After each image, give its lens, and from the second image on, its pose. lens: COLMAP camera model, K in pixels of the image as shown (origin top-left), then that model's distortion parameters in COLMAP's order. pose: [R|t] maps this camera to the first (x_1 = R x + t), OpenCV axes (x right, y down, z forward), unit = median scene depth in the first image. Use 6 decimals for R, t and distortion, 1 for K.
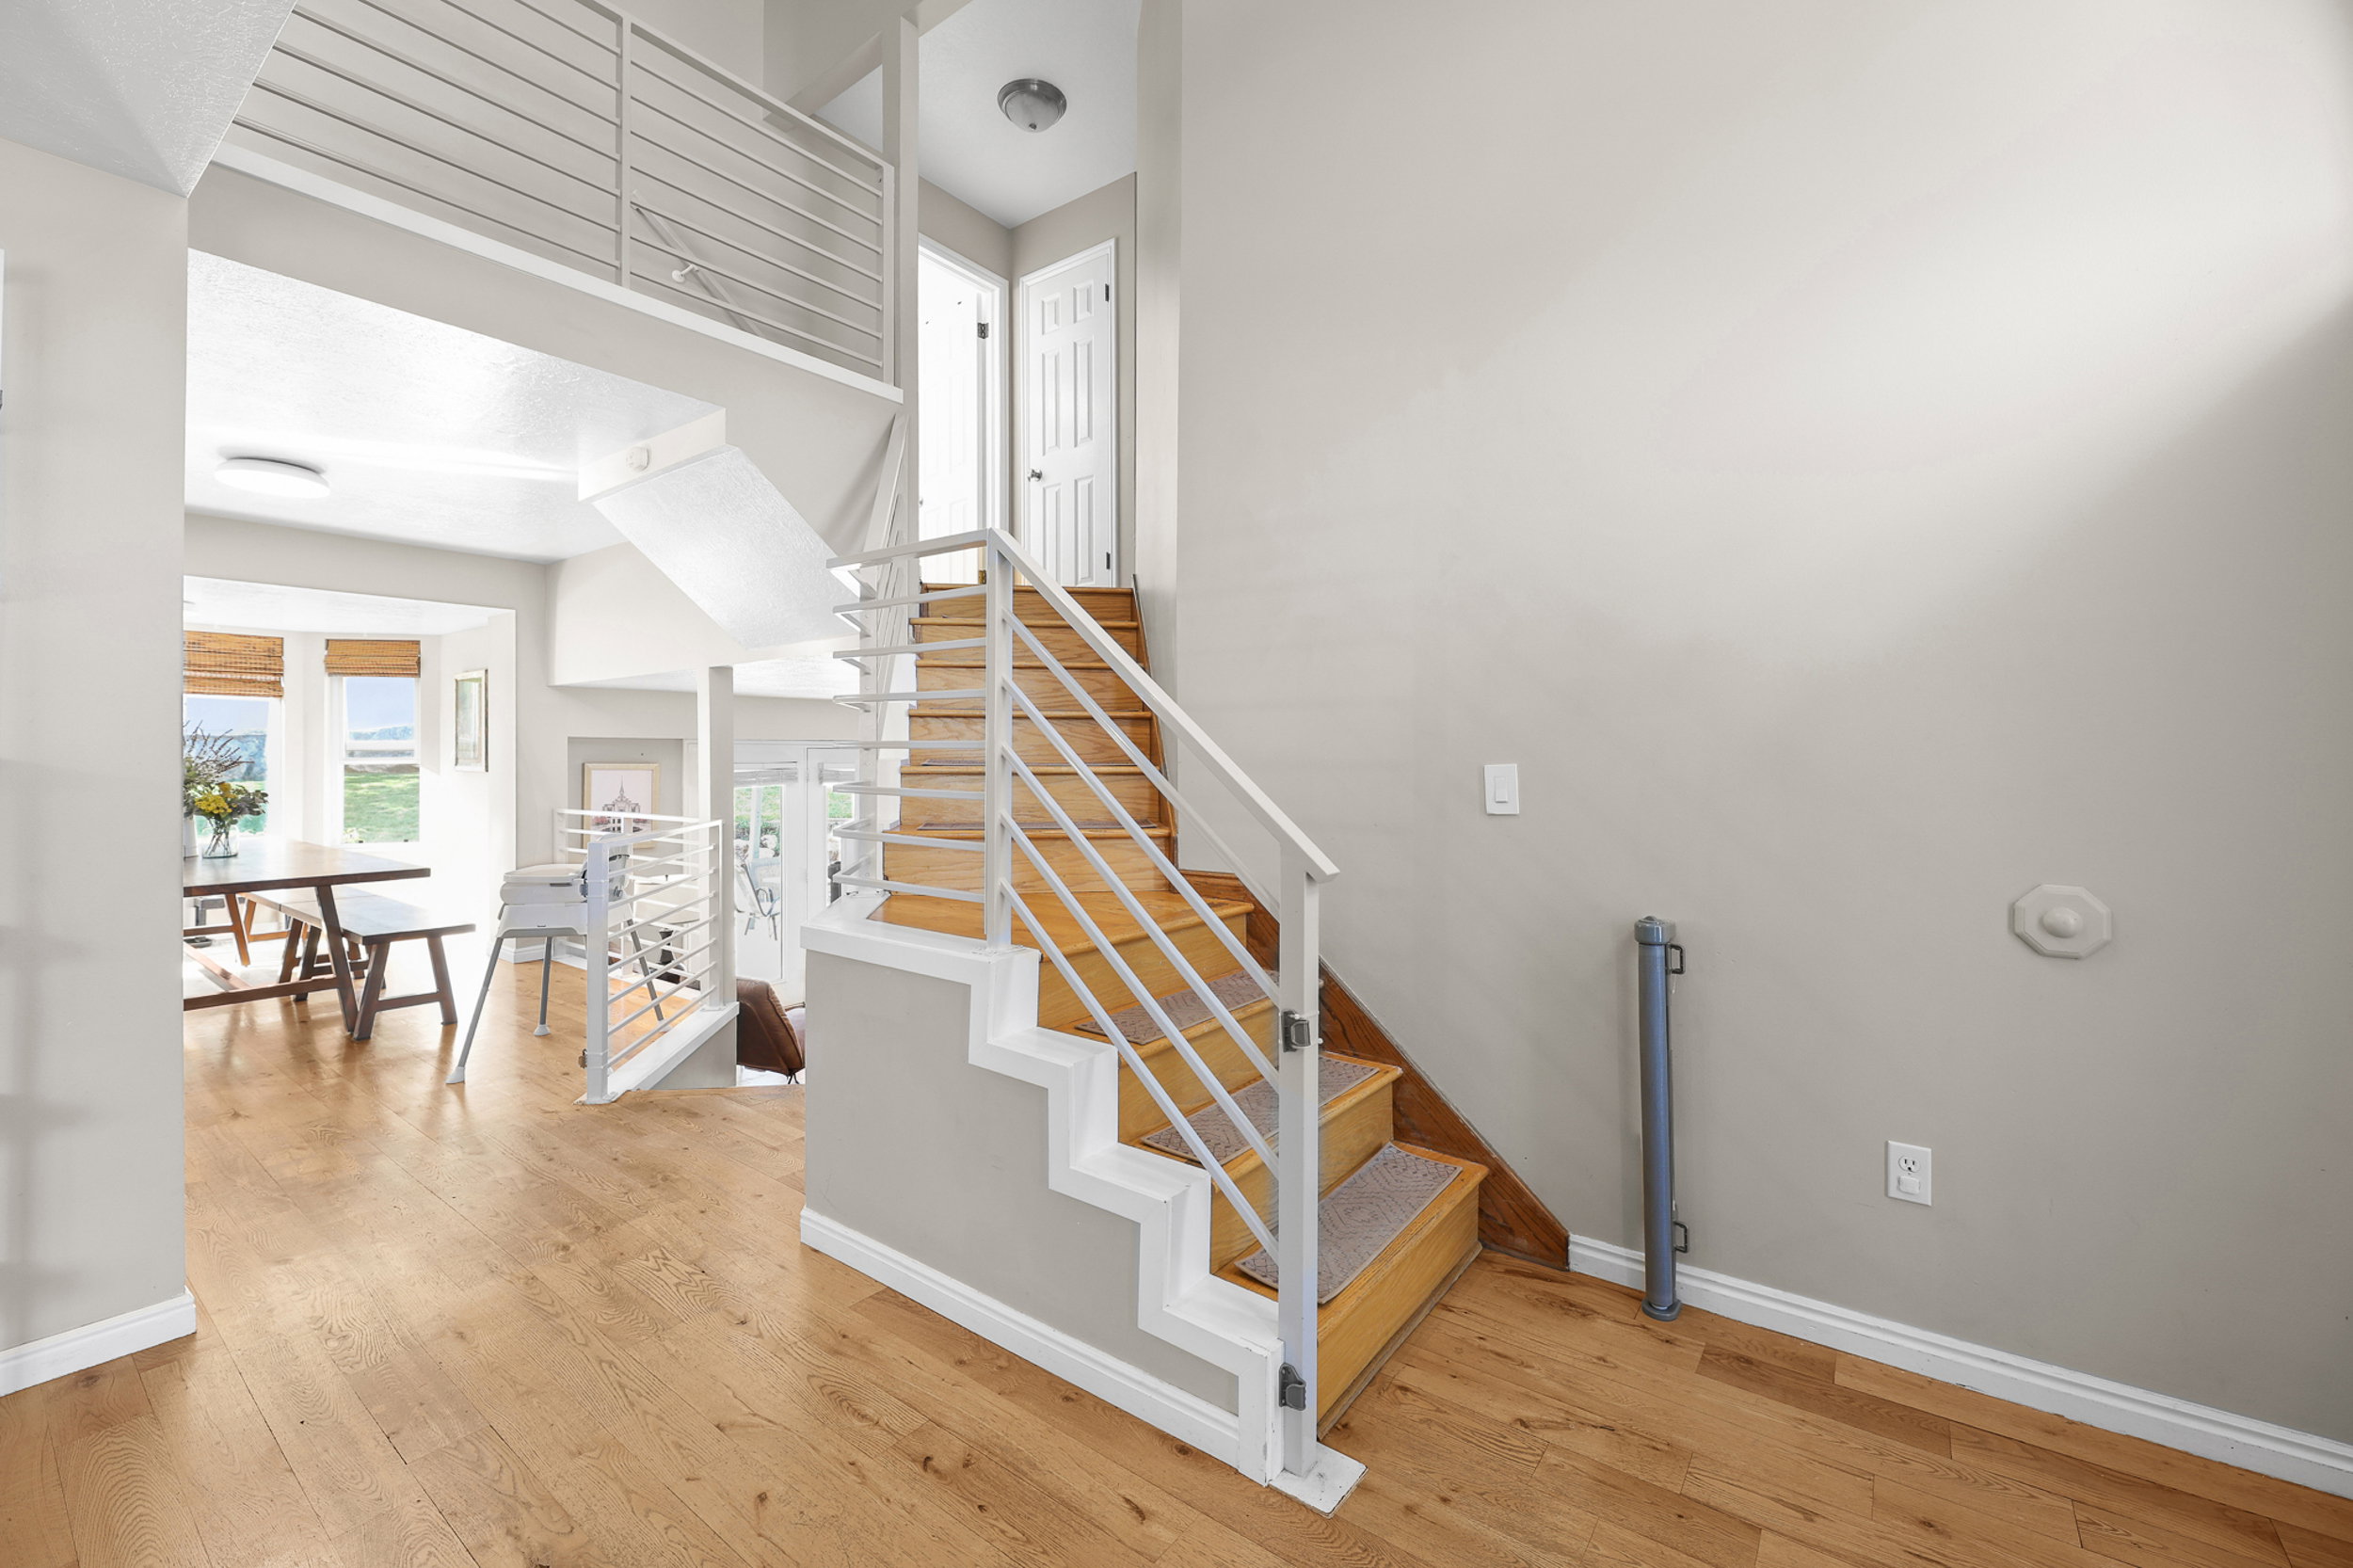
lens RADIAL K [[967.6, 0, 1171.0], [0, 967.6, 766.2], [0, 0, 1]] dist [0.007645, -0.001856]
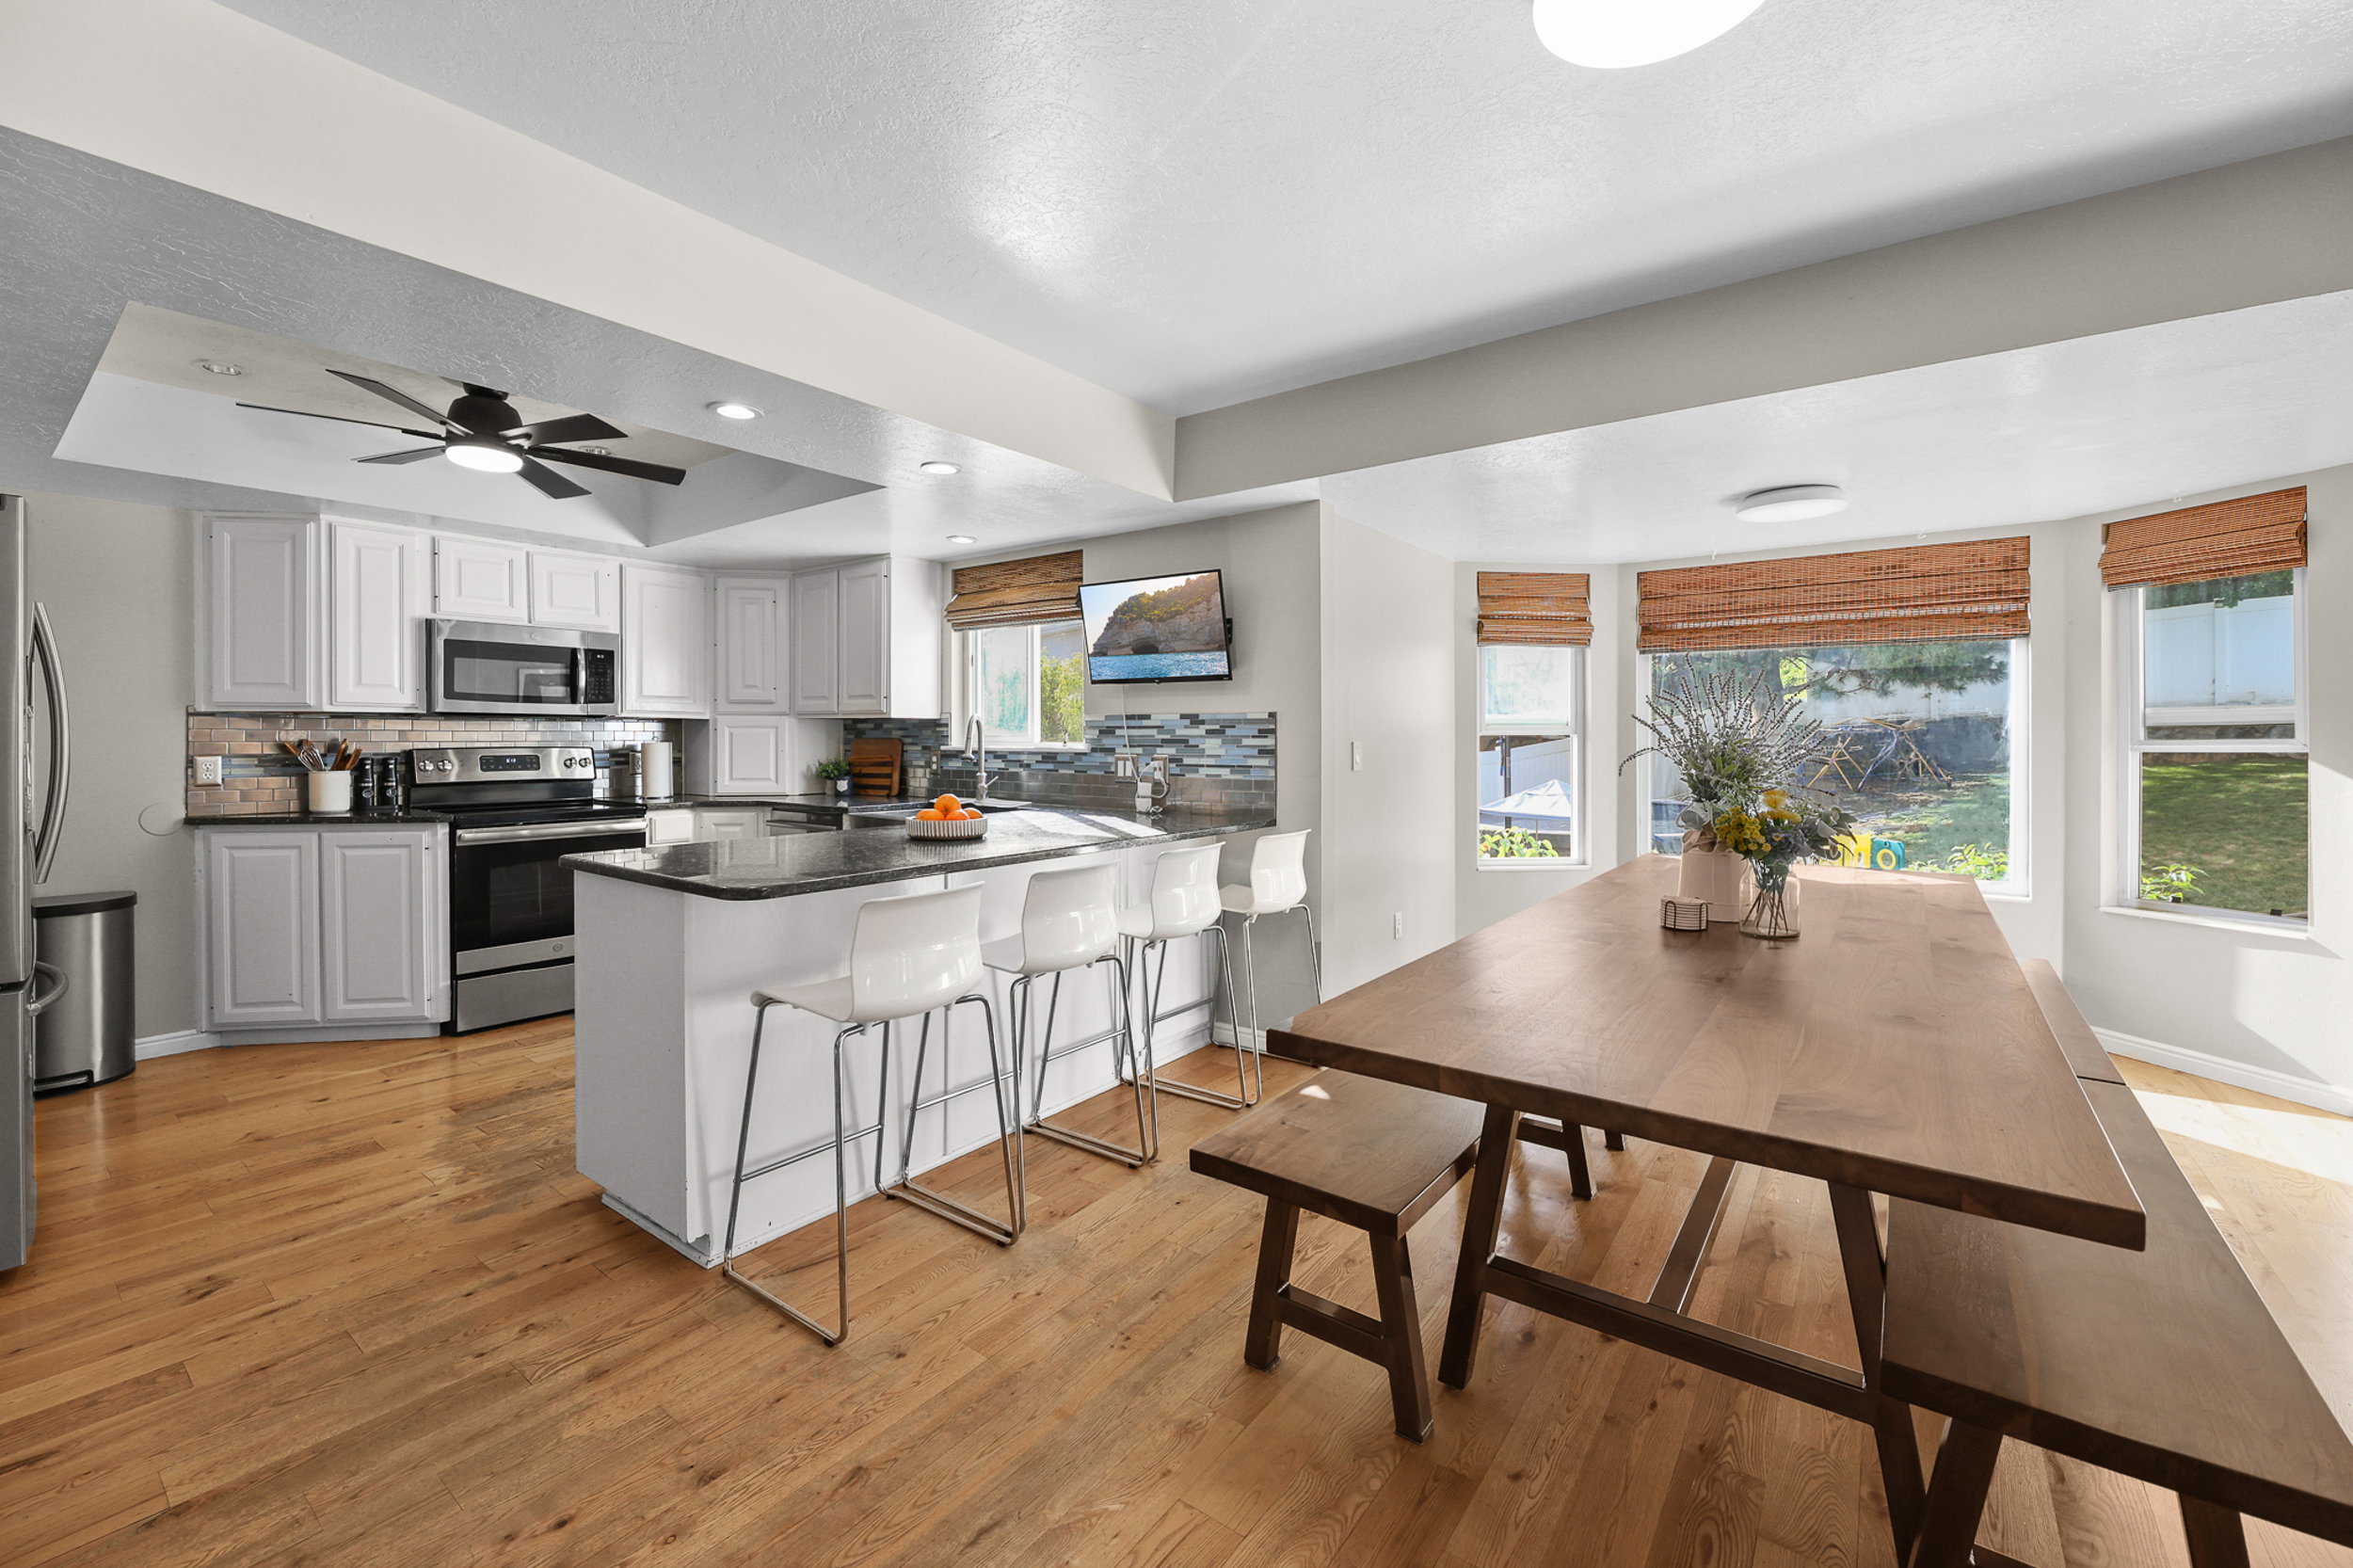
lens RADIAL K [[967.6, 0, 1164.3], [0, 967.6, 738.7], [0, 0, 1]] dist [0.007645, -0.001856]
pose [[0.011373, -0.001775, -0.999934, -0.327100], [-0.007845, 0.999967, -0.001864, -0.003513], [0.999905, 0.007866, 0.011359, 0.468572]]
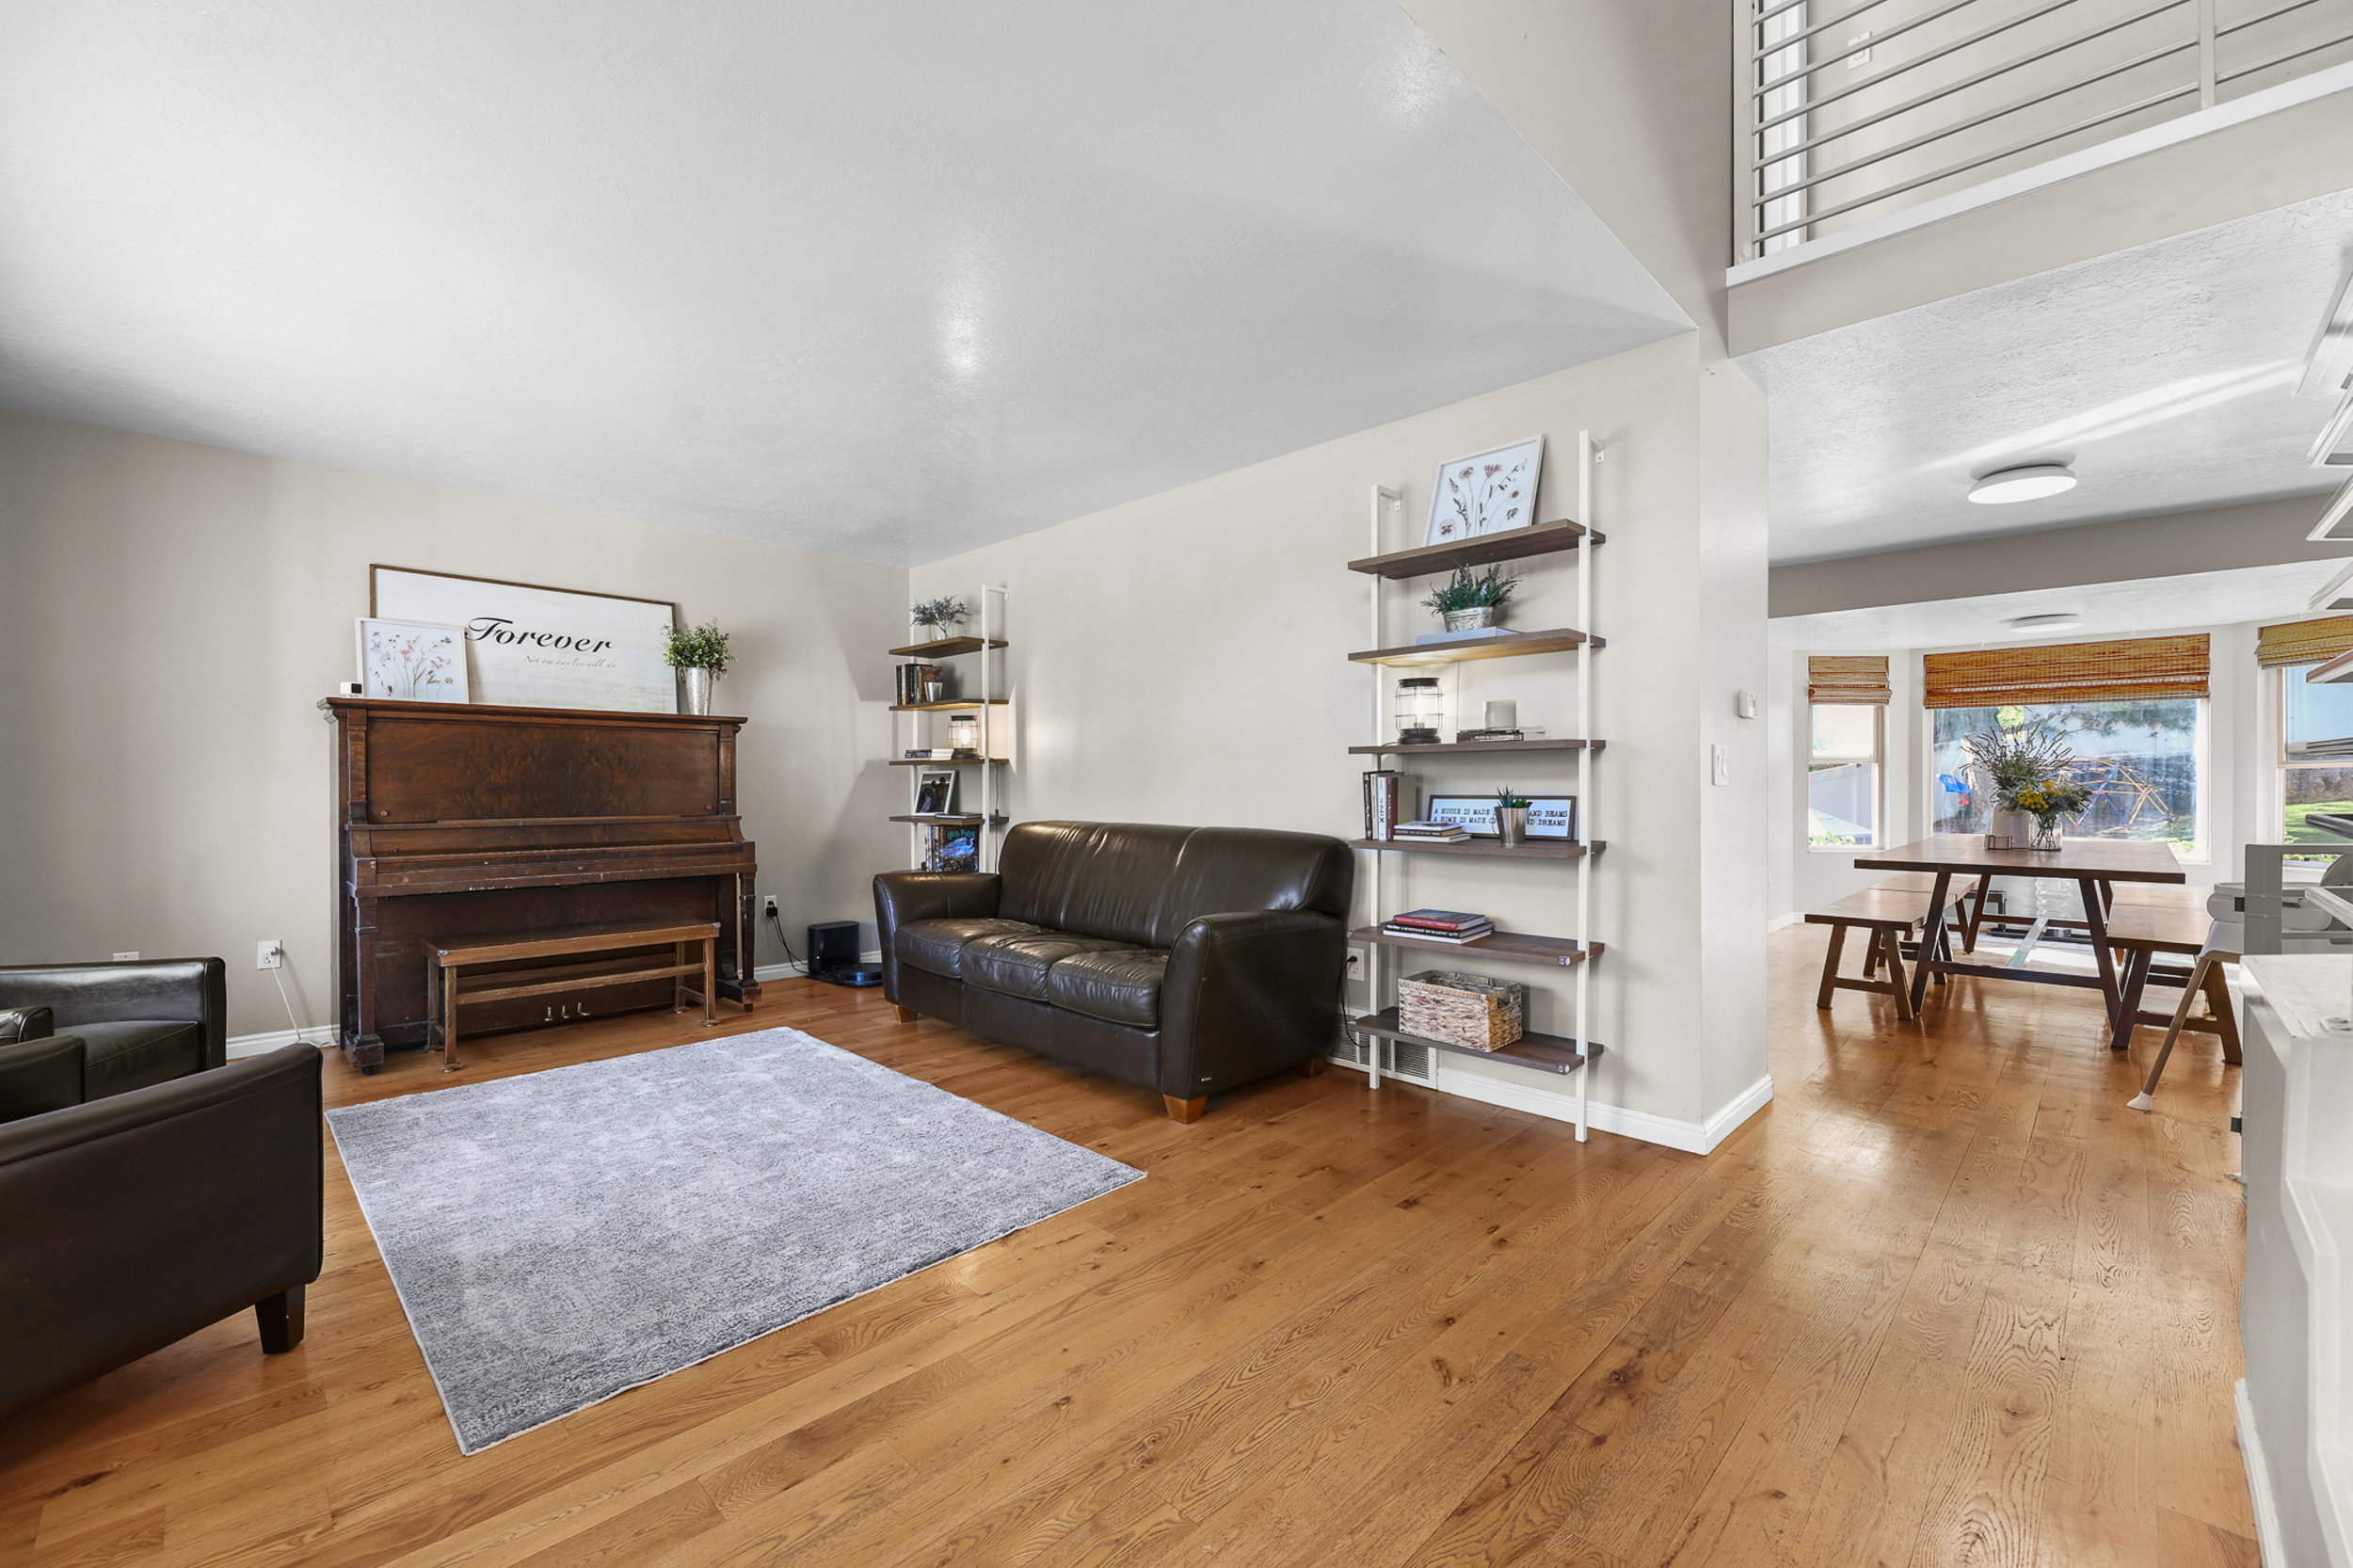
lens RADIAL K [[967.6, 0, 1183.9], [0, 967.6, 799.2], [0, 0, 1]] dist [0.007645, -0.001856]
pose [[-0.113719, 0.012134, -0.993439, 0.132223], [-0.003546, 0.999914, 0.012619, 0.018939], [0.993507, 0.004958, -0.113667, 0.127897]]
